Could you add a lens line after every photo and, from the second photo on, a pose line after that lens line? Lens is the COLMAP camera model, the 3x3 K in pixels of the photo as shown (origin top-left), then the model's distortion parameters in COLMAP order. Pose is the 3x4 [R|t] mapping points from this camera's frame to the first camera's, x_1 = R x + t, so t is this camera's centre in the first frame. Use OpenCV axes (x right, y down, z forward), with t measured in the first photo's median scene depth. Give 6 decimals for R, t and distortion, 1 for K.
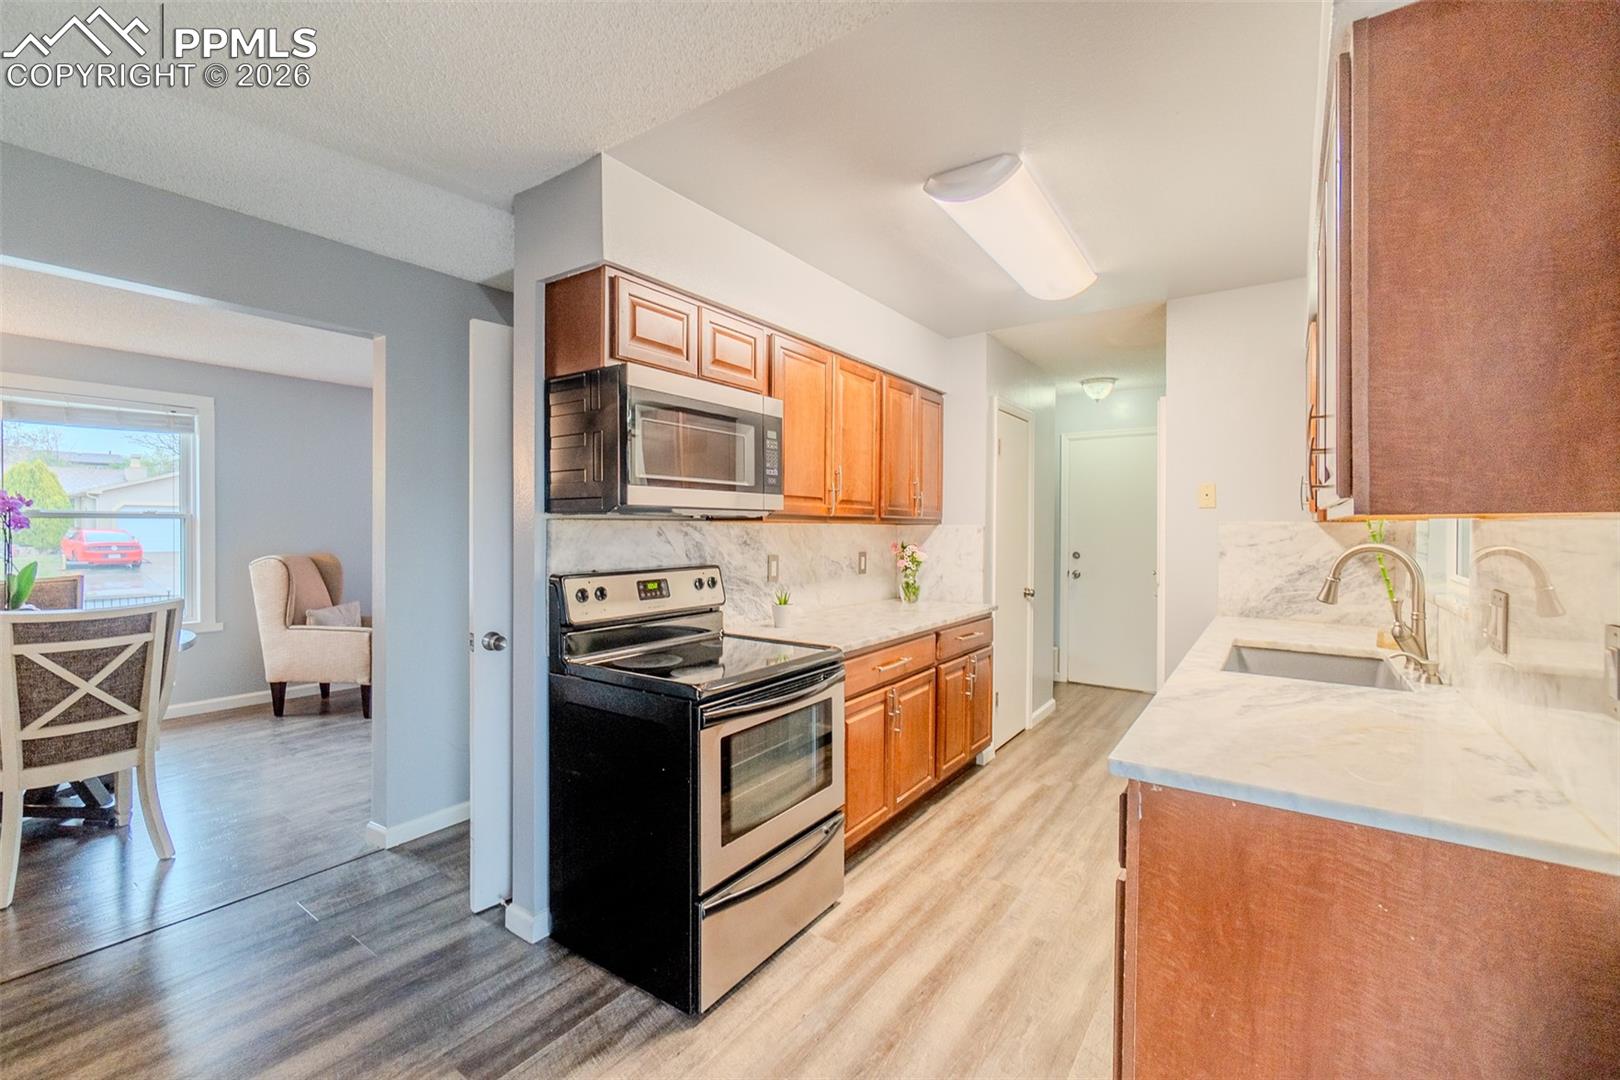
lens RADIAL K [[692.4, 0, 794.0], [0, 692.4, 534.6], [0, 0, 1]] dist [-0.005171, 0.001636]
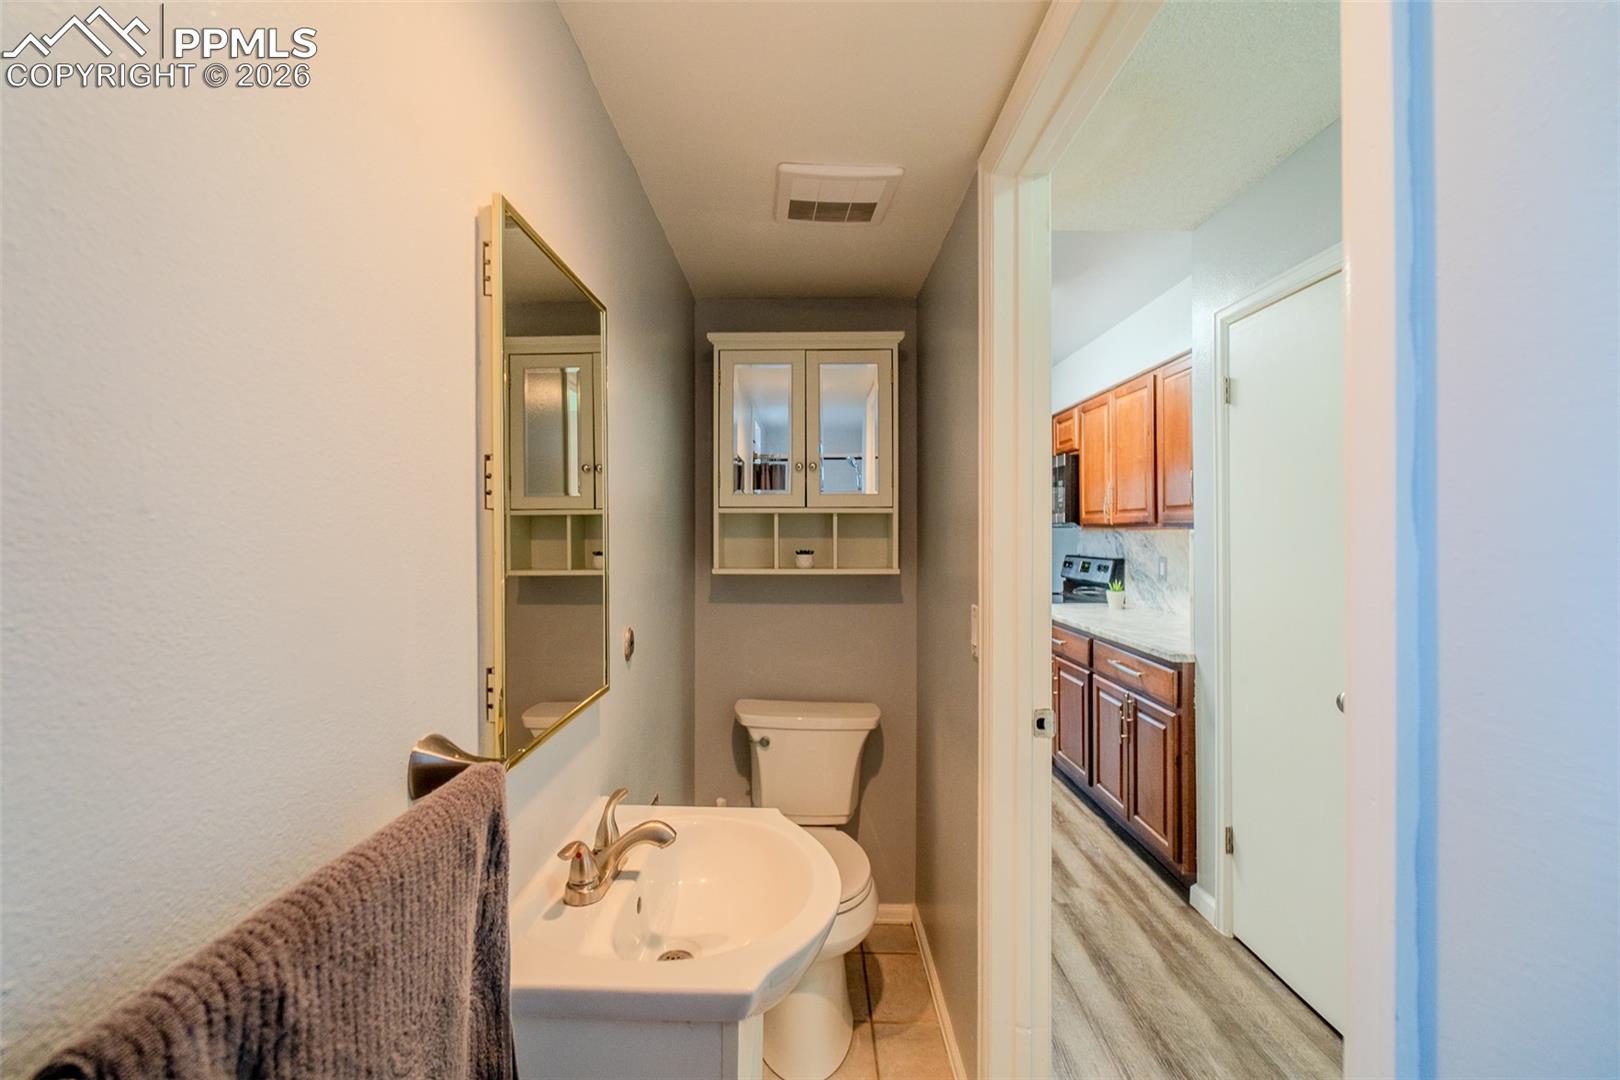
lens RADIAL K [[692.4, 0, 794.0], [0, 692.4, 534.6], [0, 0, 1]] dist [-0.005171, 0.001636]
pose [[-0.819437, -0.000192, -0.573169, 1.325727], [-0.008013, 0.999906, 0.011122, -0.019265], [0.573113, 0.013707, -0.819362, 1.838441]]
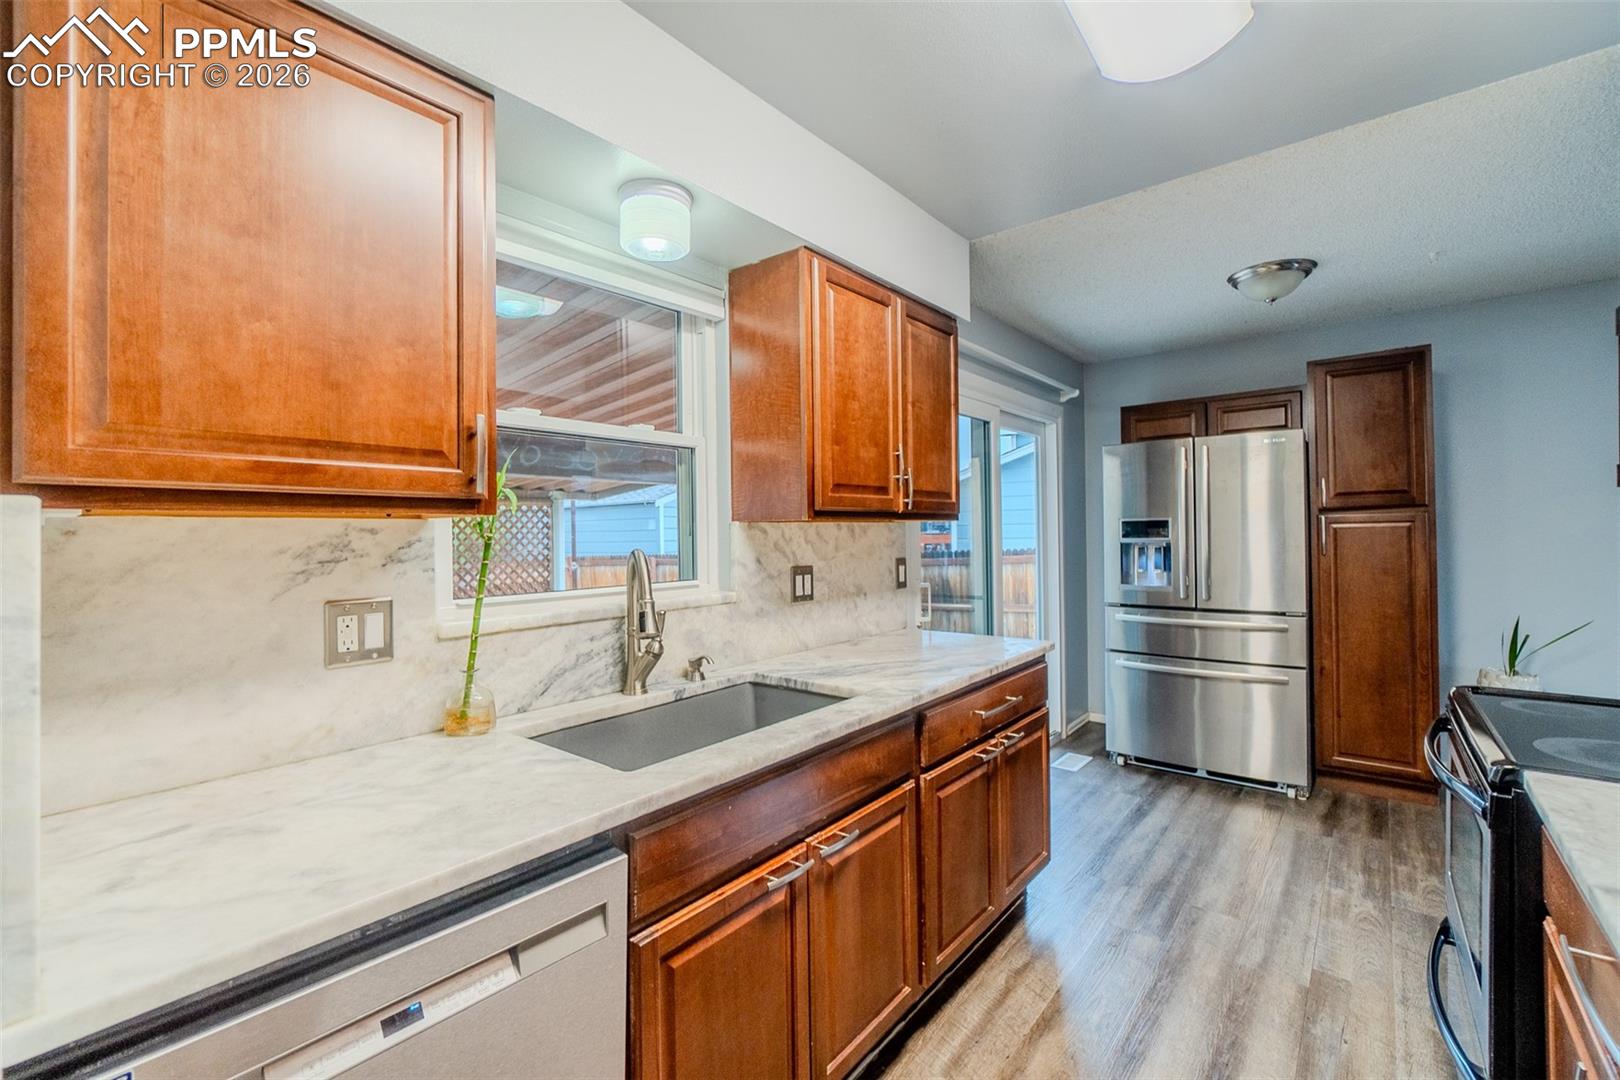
lens RADIAL K [[692.4, 0, 794.0], [0, 692.4, 534.6], [0, 0, 1]] dist [-0.005171, 0.001636]
pose [[-0.996898, 0.011551, 0.077857, 0.461779], [0.012909, 0.999773, 0.016966, -0.011194], [-0.077643, 0.017918, -0.996820, 1.344086]]
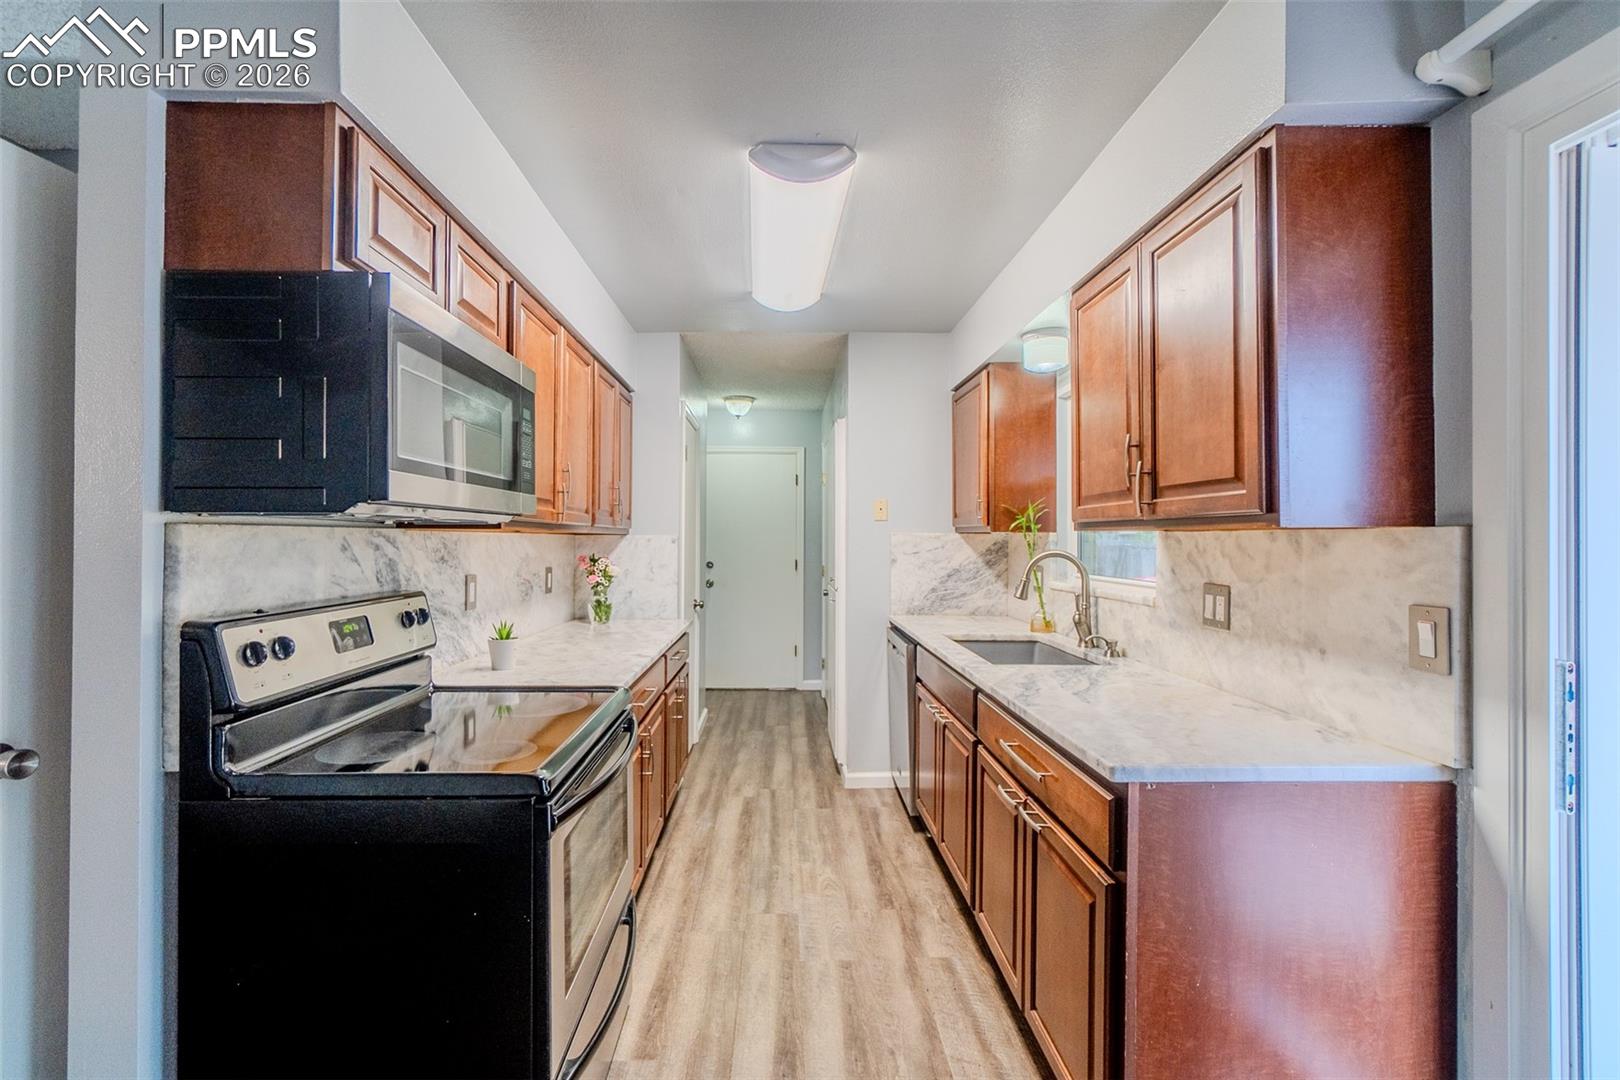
lens RADIAL K [[692.4, 0, 794.0], [0, 692.4, 534.6], [0, 0, 1]] dist [-0.005171, 0.001636]
pose [[0.799838, 0.002593, 0.600211, -0.231893], [0.006704, 0.999890, -0.013253, -0.001724], [-0.600179, 0.014624, 0.799732, 0.207298]]
